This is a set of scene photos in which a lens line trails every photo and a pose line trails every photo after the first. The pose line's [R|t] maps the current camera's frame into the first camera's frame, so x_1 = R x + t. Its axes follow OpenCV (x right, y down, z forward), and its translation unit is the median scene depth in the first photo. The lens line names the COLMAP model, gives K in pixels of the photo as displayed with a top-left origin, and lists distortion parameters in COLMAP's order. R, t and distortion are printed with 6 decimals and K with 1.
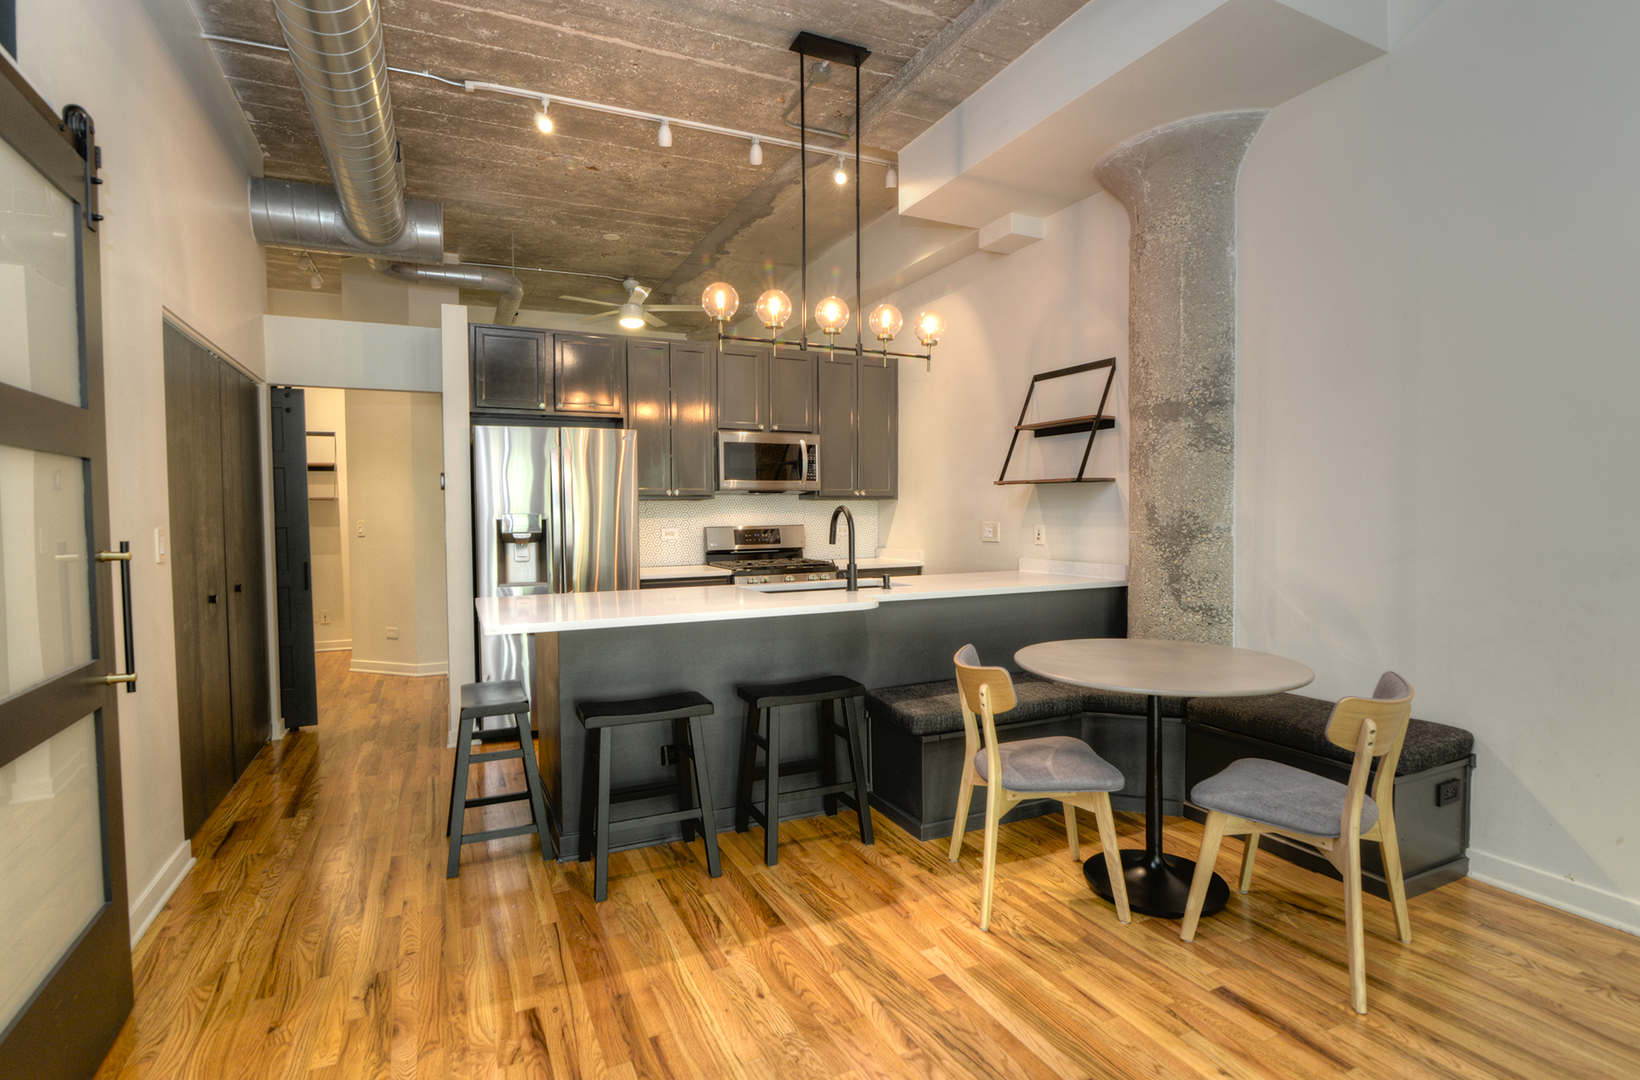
lens RADIAL K [[782.6, 0, 808.0], [0, 782.6, 541.2], [0, 0, 1]] dist [-0.022211, -0.000313]
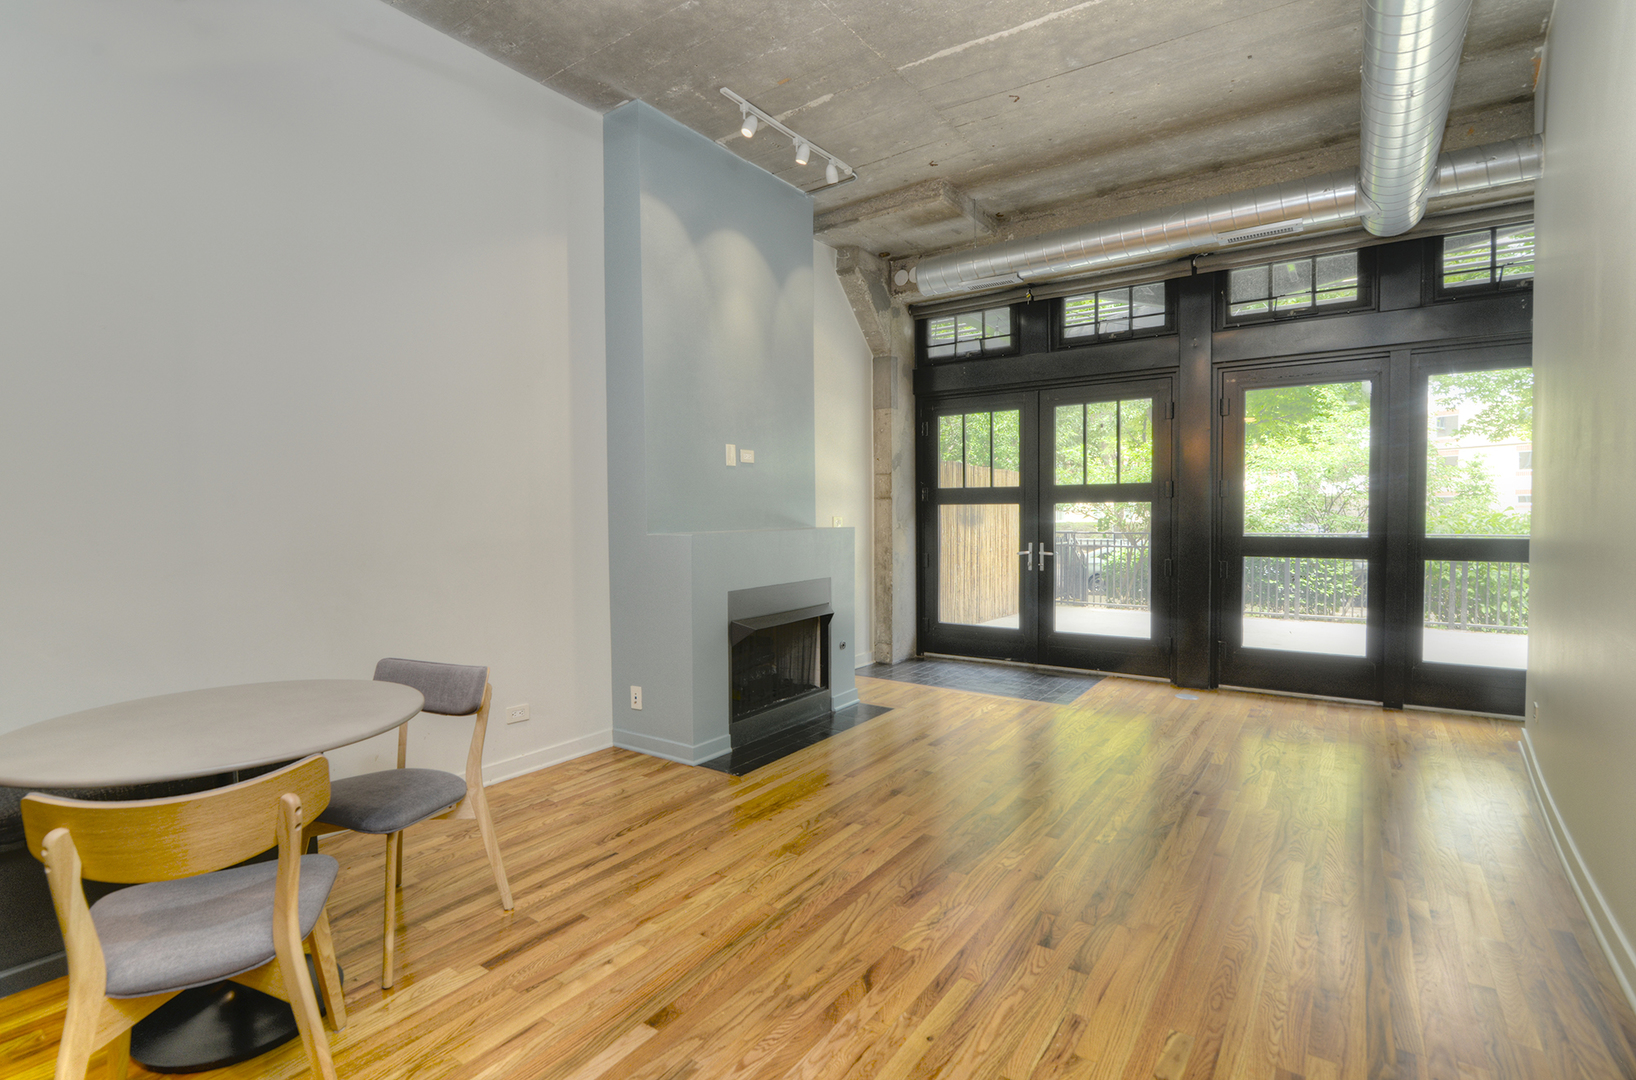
lens RADIAL K [[774.3, 0, 814.0], [0, 774.3, 538.0], [0, 0, 1]] dist [-0.017780, -0.000079]
pose [[-0.494381, -0.014244, 0.869128, -0.348263], [0.047332, 0.997941, 0.043279, -0.018155], [-0.867956, 0.062534, -0.492689, 0.635427]]
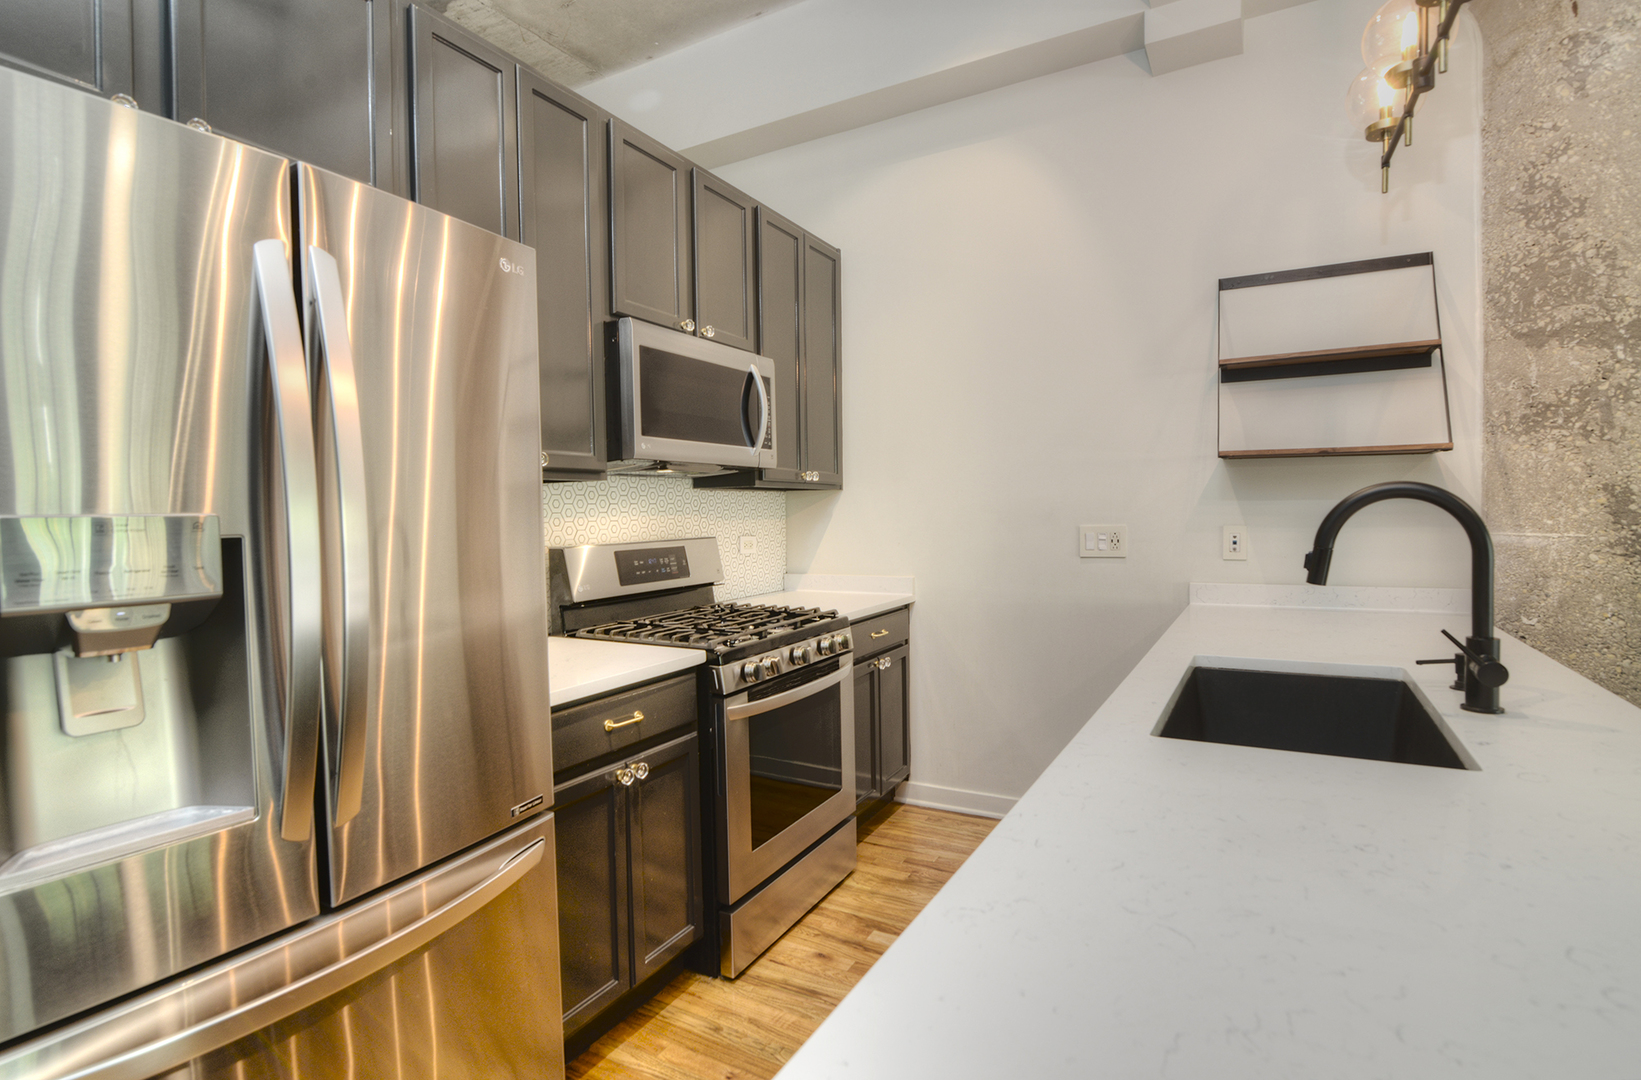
lens RADIAL K [[783.1, 0, 808.5], [0, 783.1, 541.2], [0, 0, 1]] dist [-0.022211, -0.000313]
pose [[0.814854, -0.027642, 0.579007, -0.418203], [0.032364, 0.999474, 0.002168, -0.028523], [-0.578762, 0.016972, 0.815320, 0.909910]]
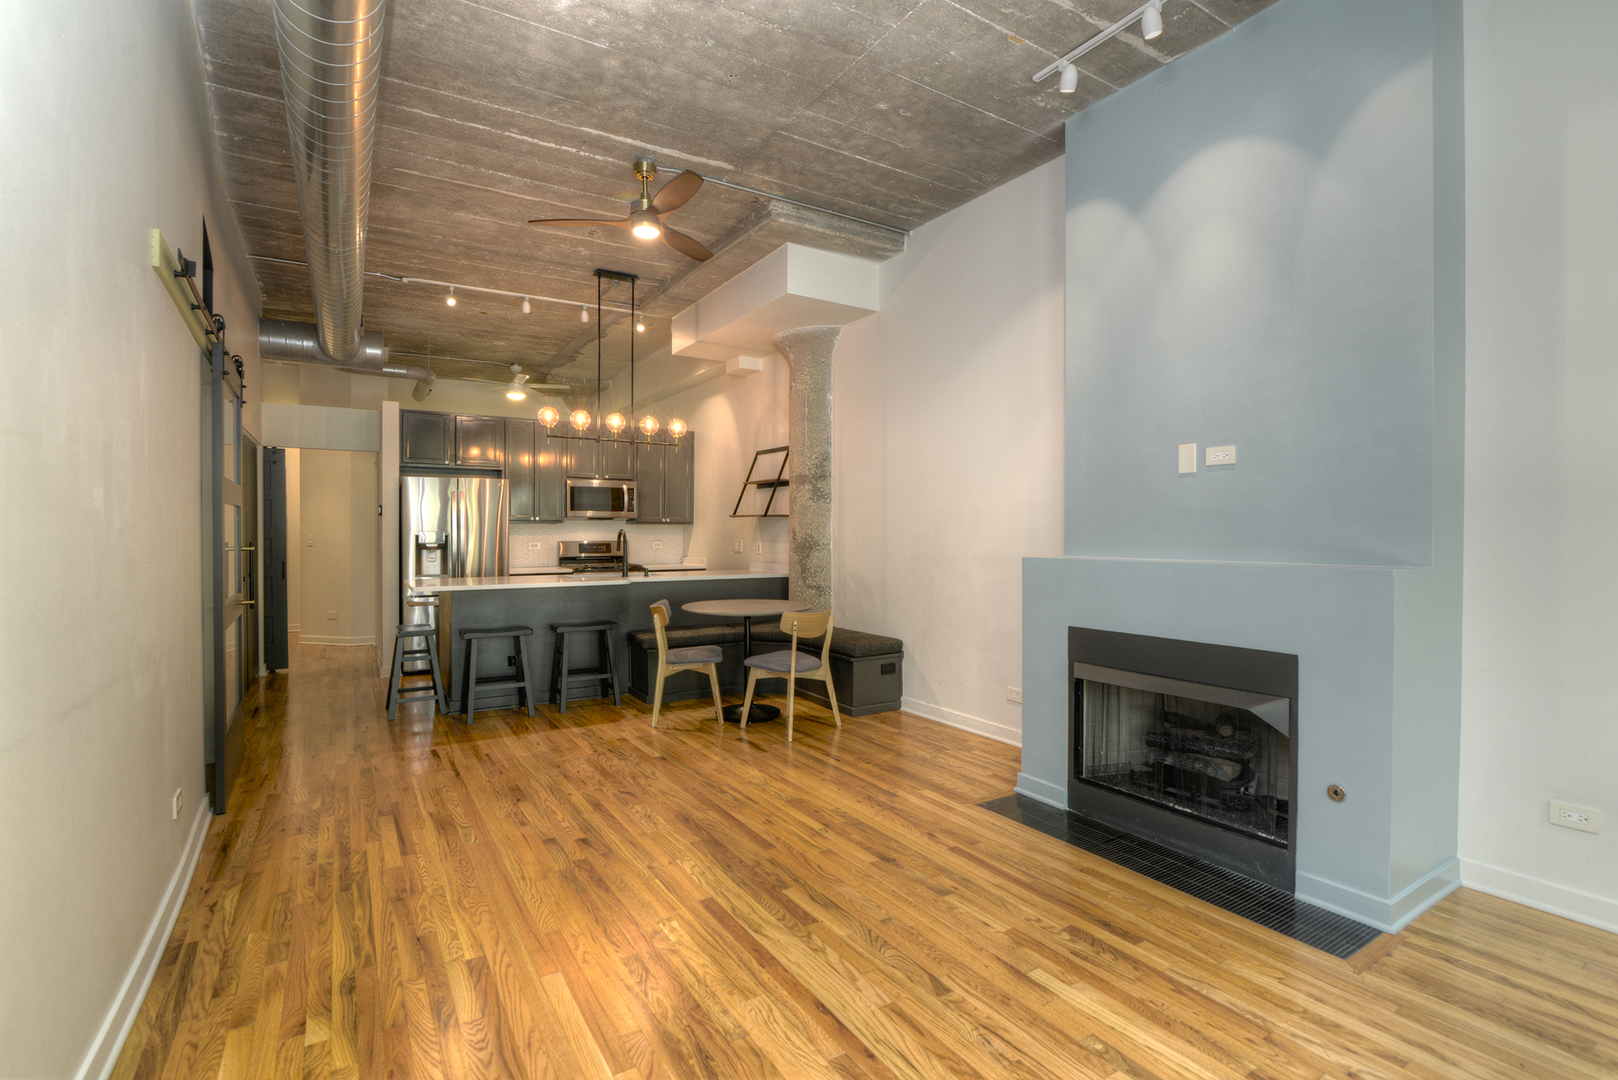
lens RADIAL K [[743.3, 0, 801.4], [0, 743.3, 538.4], [0, 0, 1]] dist [-0.021079, 0.000859]
pose [[0.993279, 0.009962, 0.115317, 0.264471], [-0.006673, 0.999561, -0.028870, 0.022217], [-0.115554, 0.027907, 0.992909, -0.743996]]
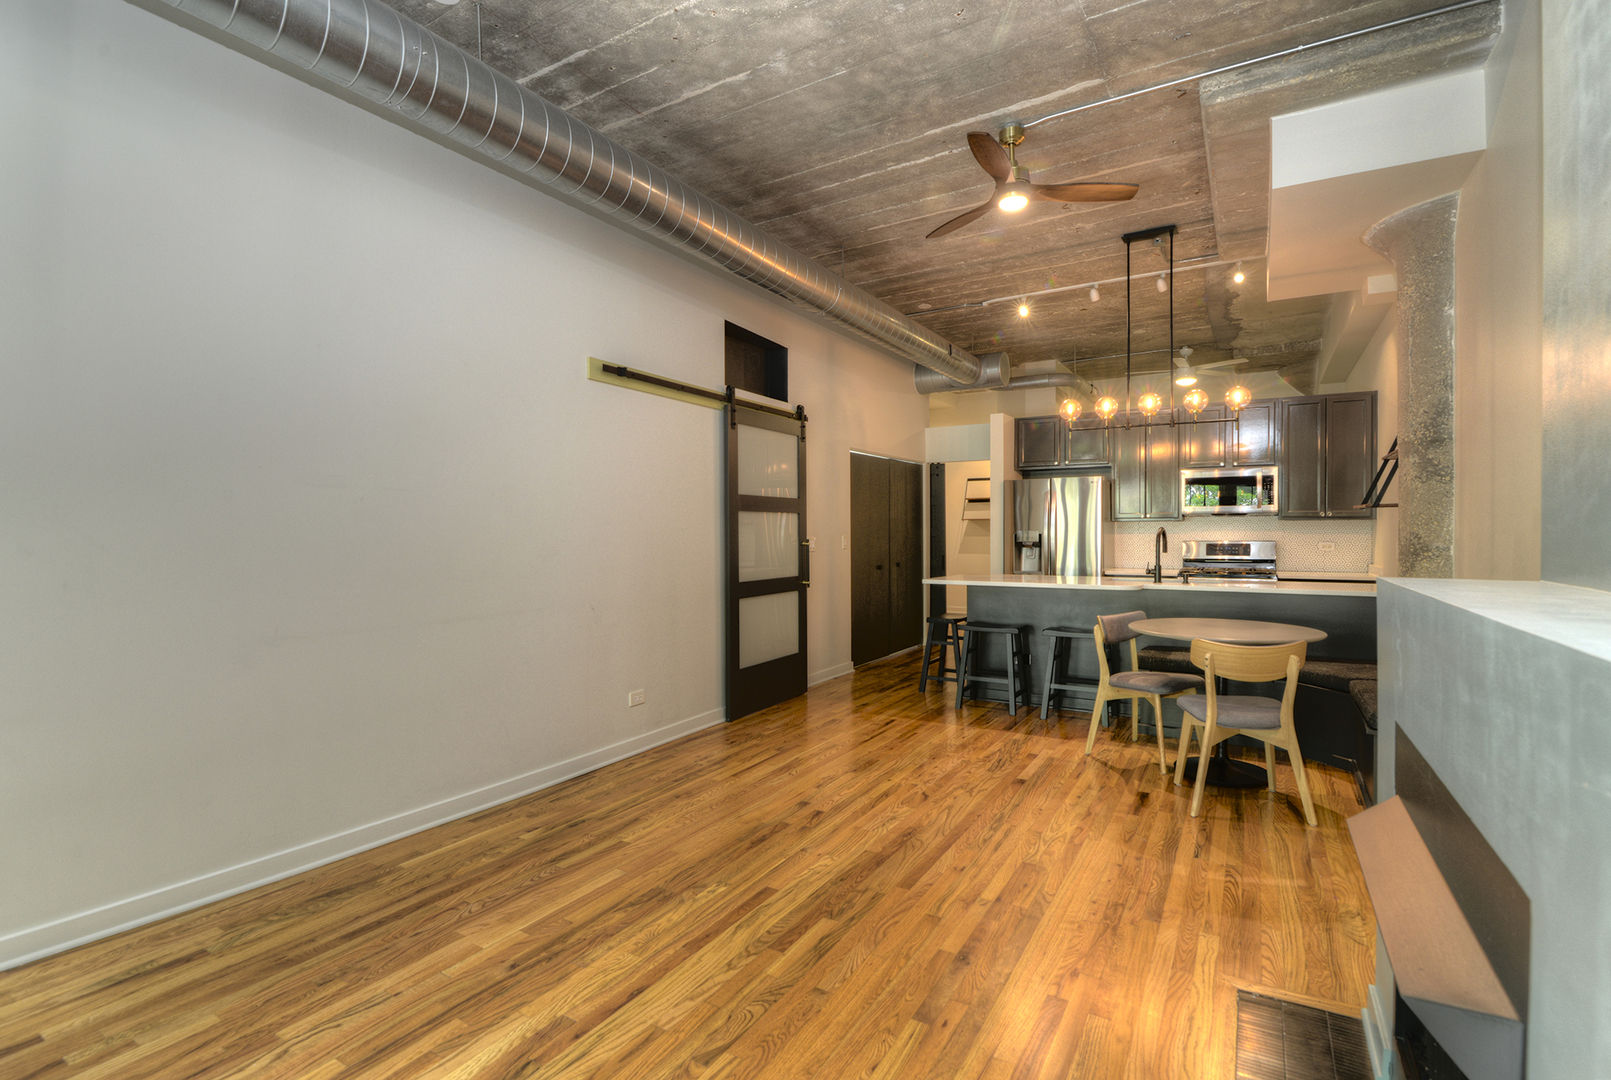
lens RADIAL K [[756.0, 0, 799.1], [0, 756.0, 538.5], [0, 0, 1]] dist [-0.016840, 0.001457]
pose [[0.553012, 0.016422, -0.833012, 0.911517], [-0.032797, 0.999460, -0.002070, 0.002955], [0.832528, 0.028465, 0.553251, -0.406392]]
